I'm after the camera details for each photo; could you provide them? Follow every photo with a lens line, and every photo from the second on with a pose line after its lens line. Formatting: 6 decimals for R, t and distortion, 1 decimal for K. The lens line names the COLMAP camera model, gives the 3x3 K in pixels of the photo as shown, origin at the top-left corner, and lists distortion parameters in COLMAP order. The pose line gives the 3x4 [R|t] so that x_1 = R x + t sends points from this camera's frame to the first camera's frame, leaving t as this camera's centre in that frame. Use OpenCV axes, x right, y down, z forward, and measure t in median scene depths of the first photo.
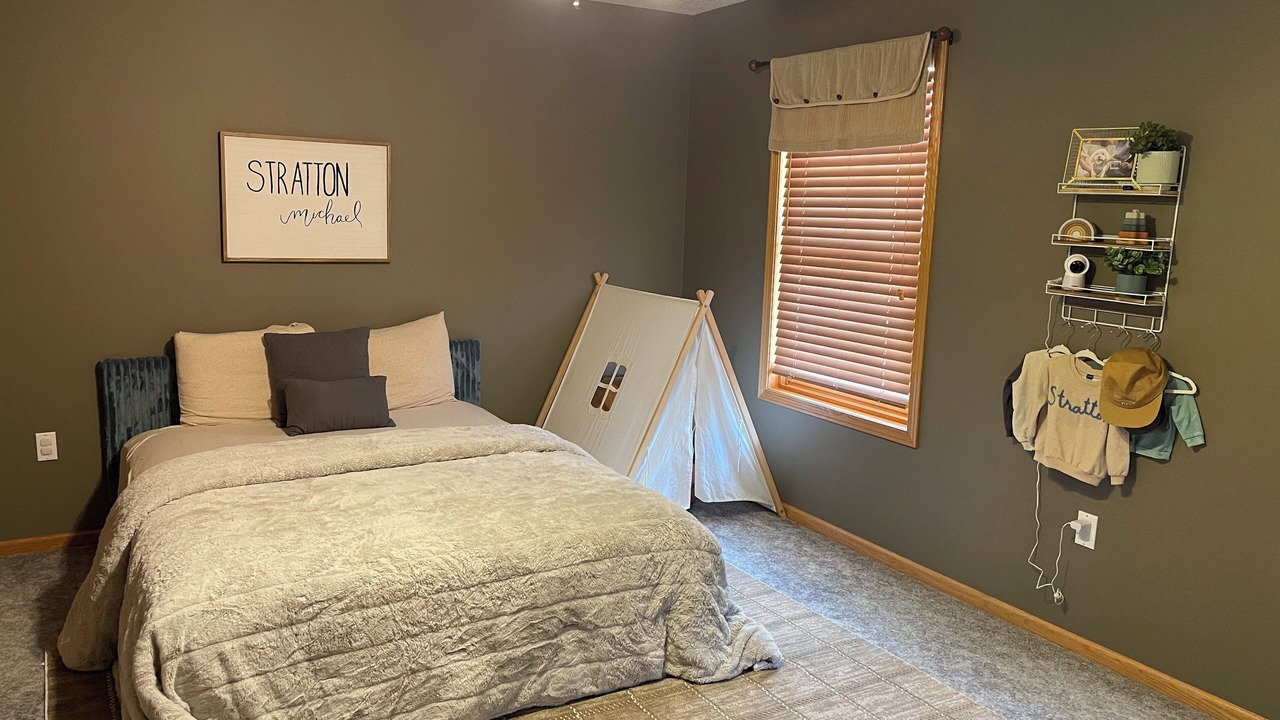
lens RADIAL K [[968.7, 0, 639.0], [0, 968.7, 364.7], [0, 0, 1]] dist [-0.001589, -0.001143]
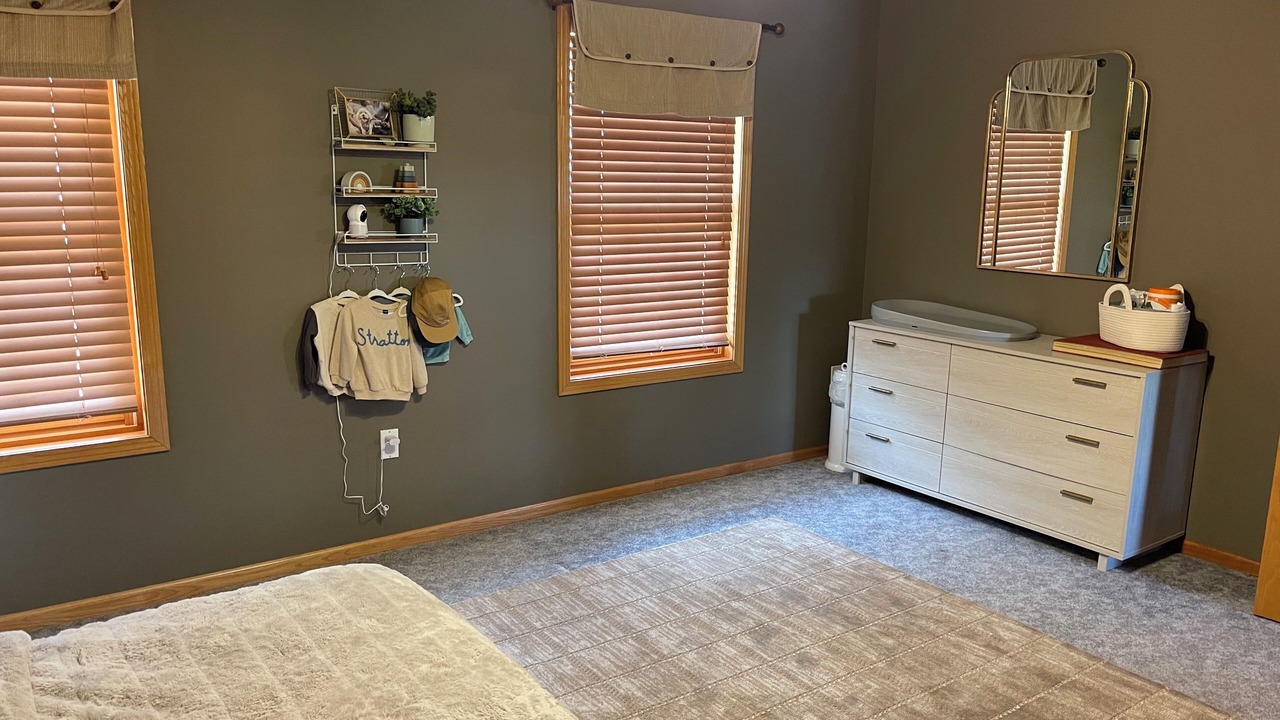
lens RADIAL K [[968.7, 0, 639.2], [0, 968.7, 357.7], [0, 0, 1]] dist [-0.001589, -0.001143]
pose [[-0.106641, -0.220813, 0.969469, -0.682523], [0.141786, 0.961687, 0.234637, -0.160694], [-0.984136, 0.162479, -0.071247, 0.801268]]
